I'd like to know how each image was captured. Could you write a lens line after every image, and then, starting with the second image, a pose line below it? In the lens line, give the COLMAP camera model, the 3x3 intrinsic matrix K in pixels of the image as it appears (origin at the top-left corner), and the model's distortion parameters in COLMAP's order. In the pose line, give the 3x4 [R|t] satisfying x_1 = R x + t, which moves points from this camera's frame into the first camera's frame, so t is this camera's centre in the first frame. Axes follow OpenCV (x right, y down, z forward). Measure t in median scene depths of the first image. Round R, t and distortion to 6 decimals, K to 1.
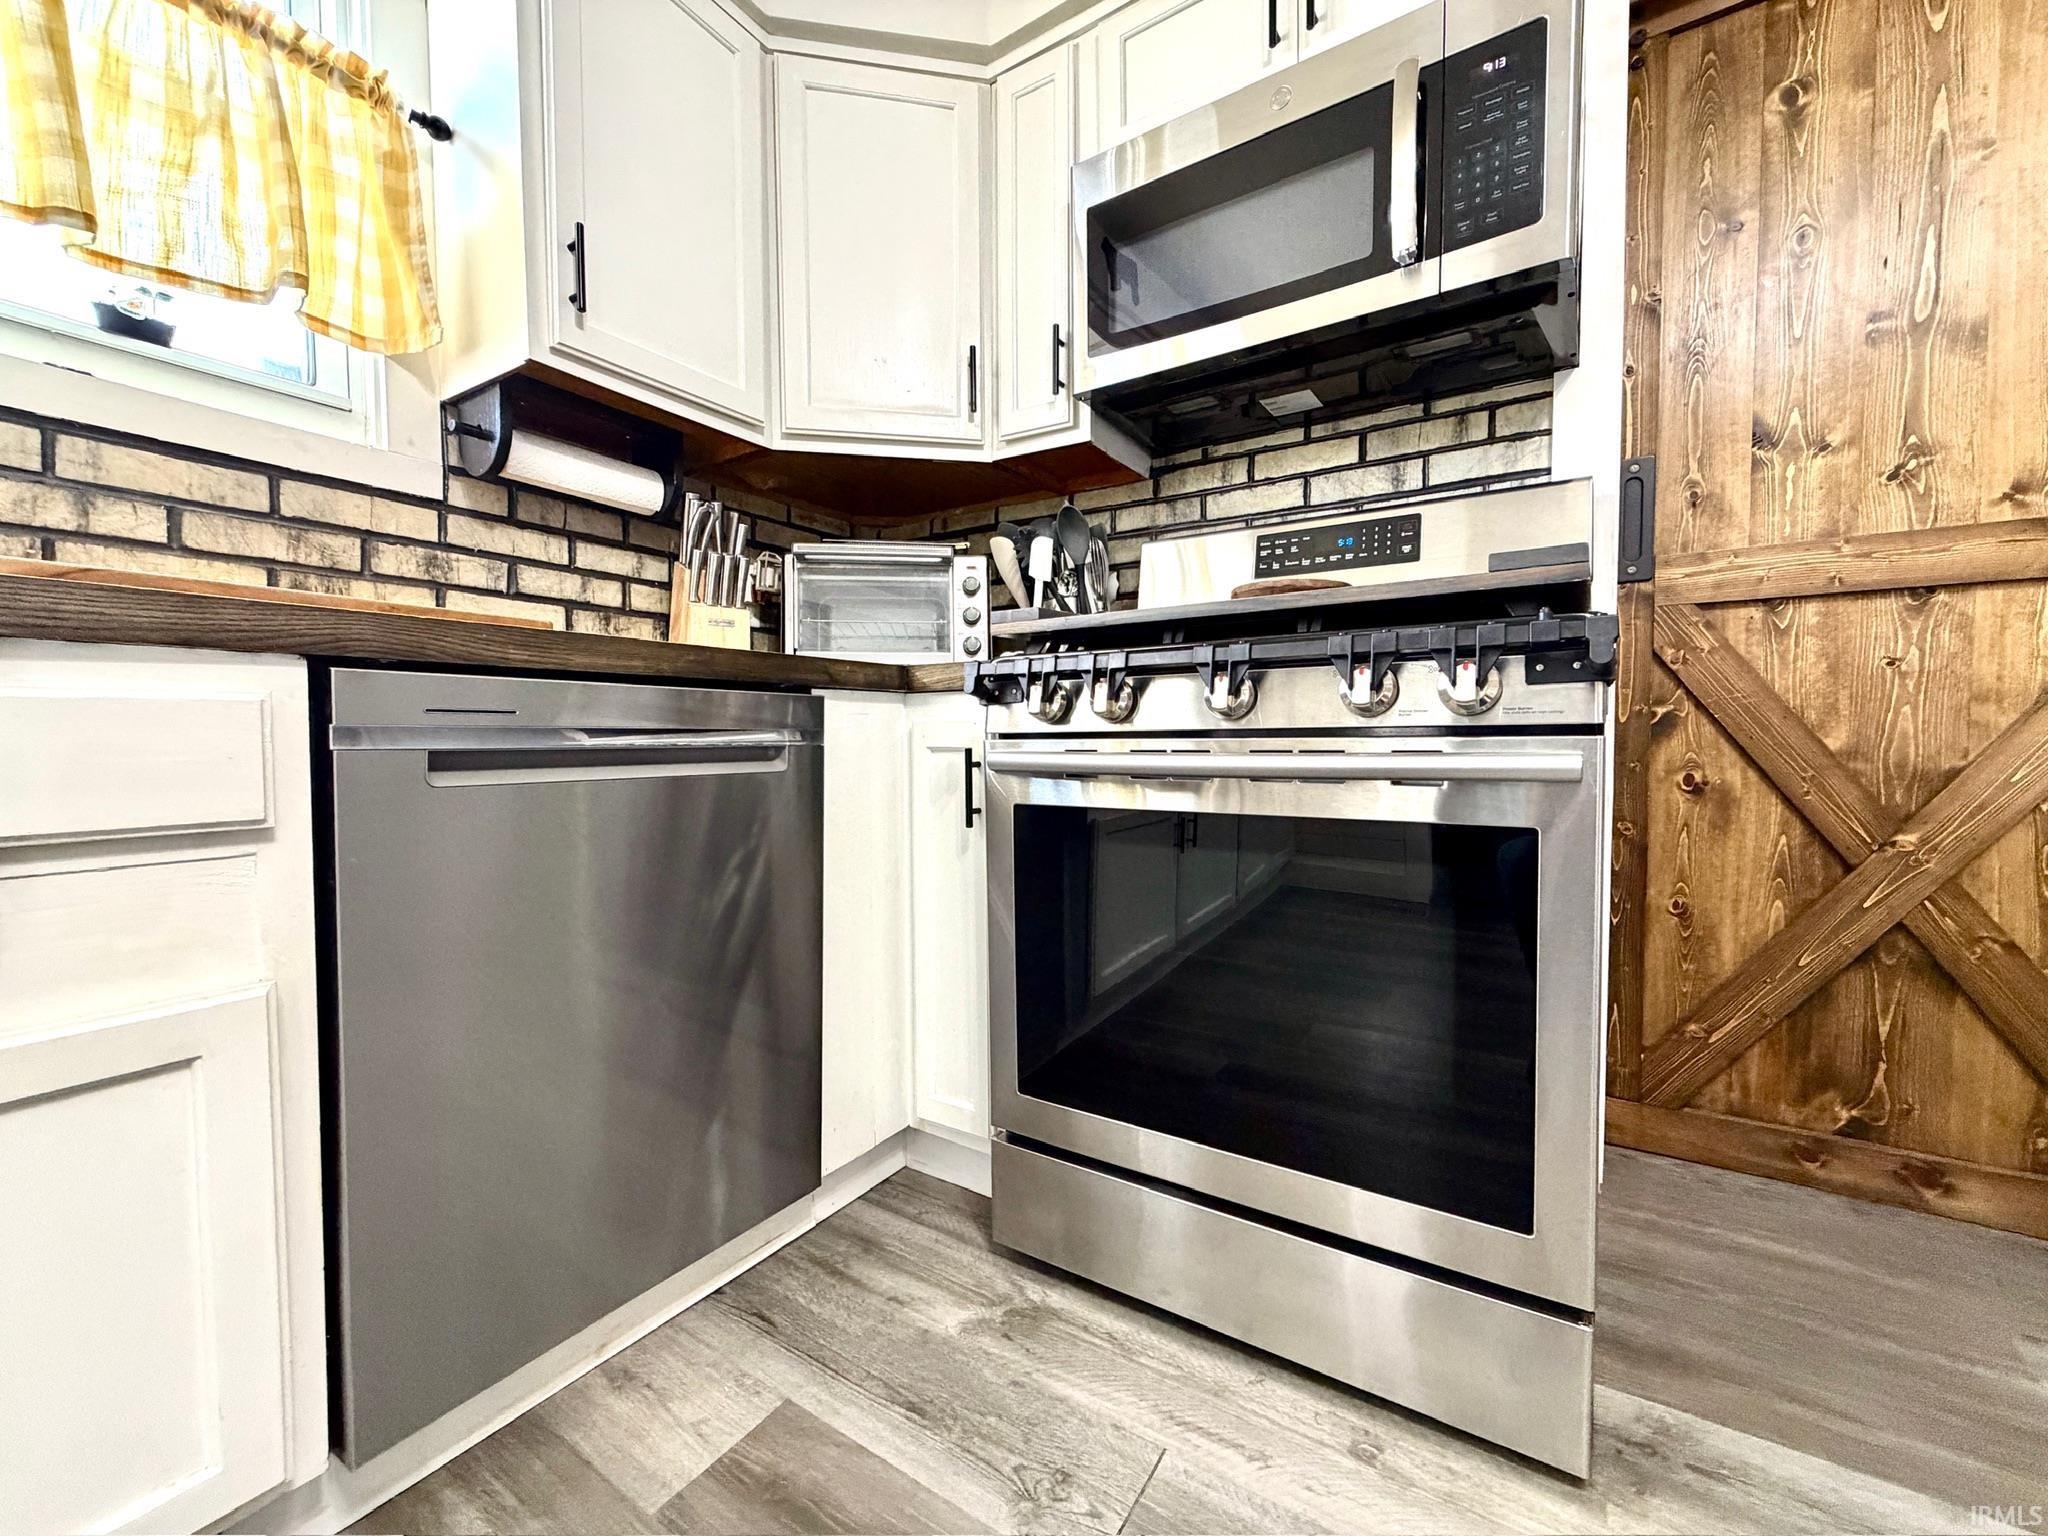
lens RADIAL K [[814.2, 0, 1018.4], [0, 814.2, 765.7], [0, 0, 1]] dist [0.000129, 0.000288]
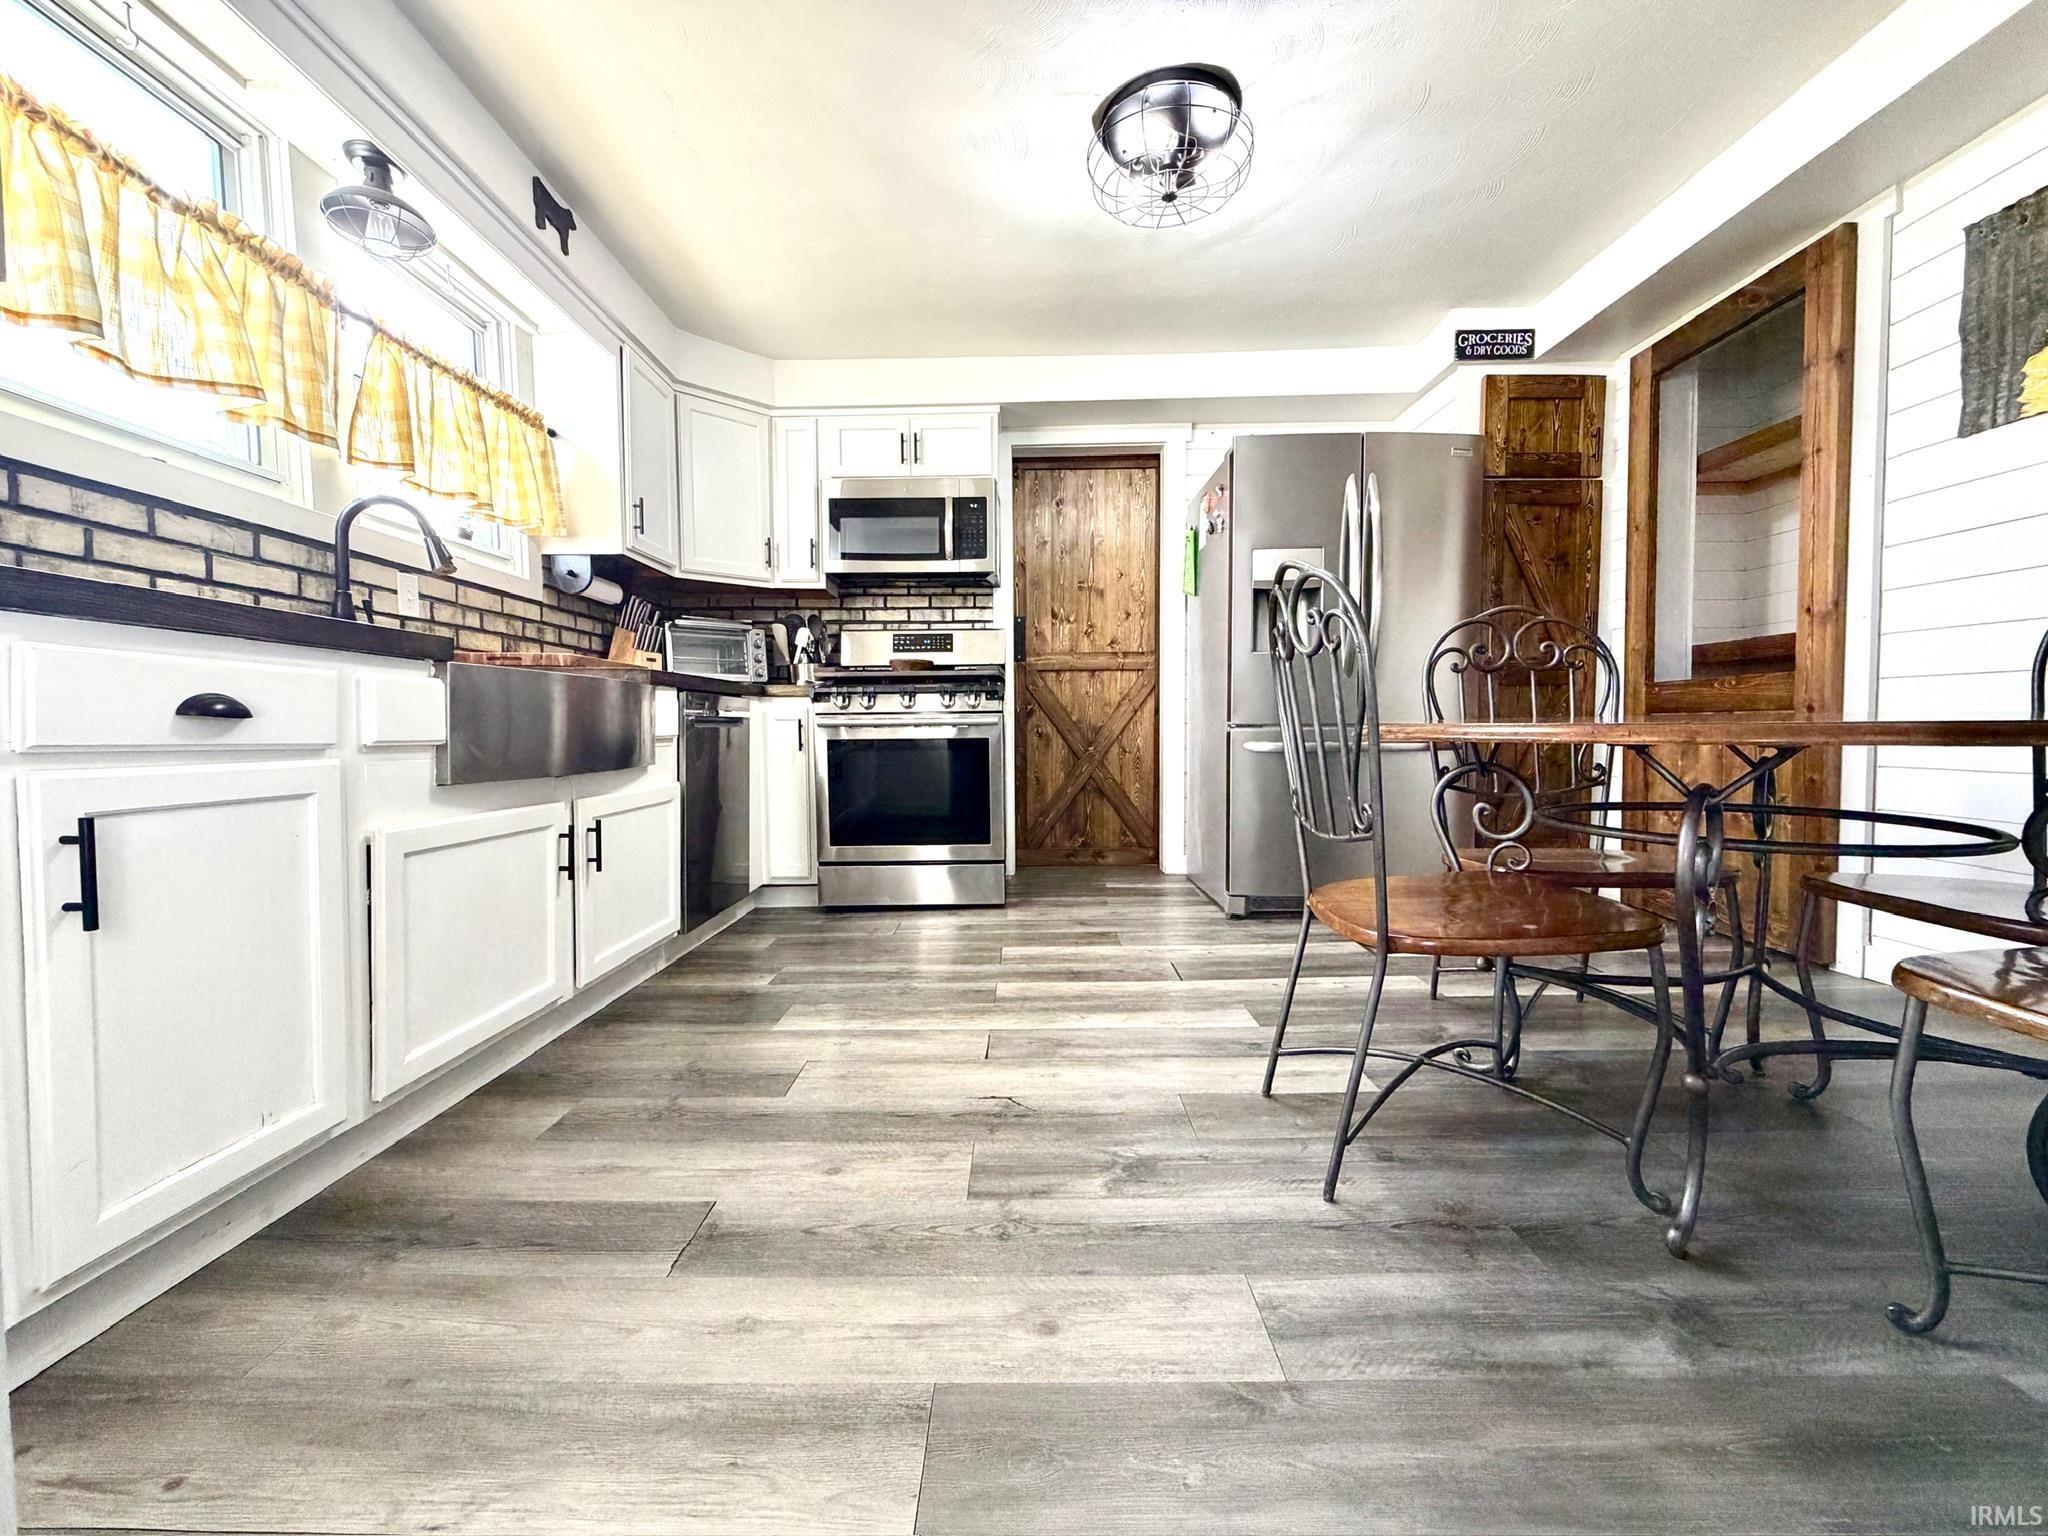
lens RADIAL K [[814.2, 0, 1018.4], [0, 814.2, 765.7], [0, 0, 1]] dist [0.000129, 0.000288]
pose [[0.835890, -0.029537, 0.548101, -0.826183], [0.023575, 0.999562, 0.017913, 0.086589], [-0.548390, -0.002051, 0.836220, -1.393672]]
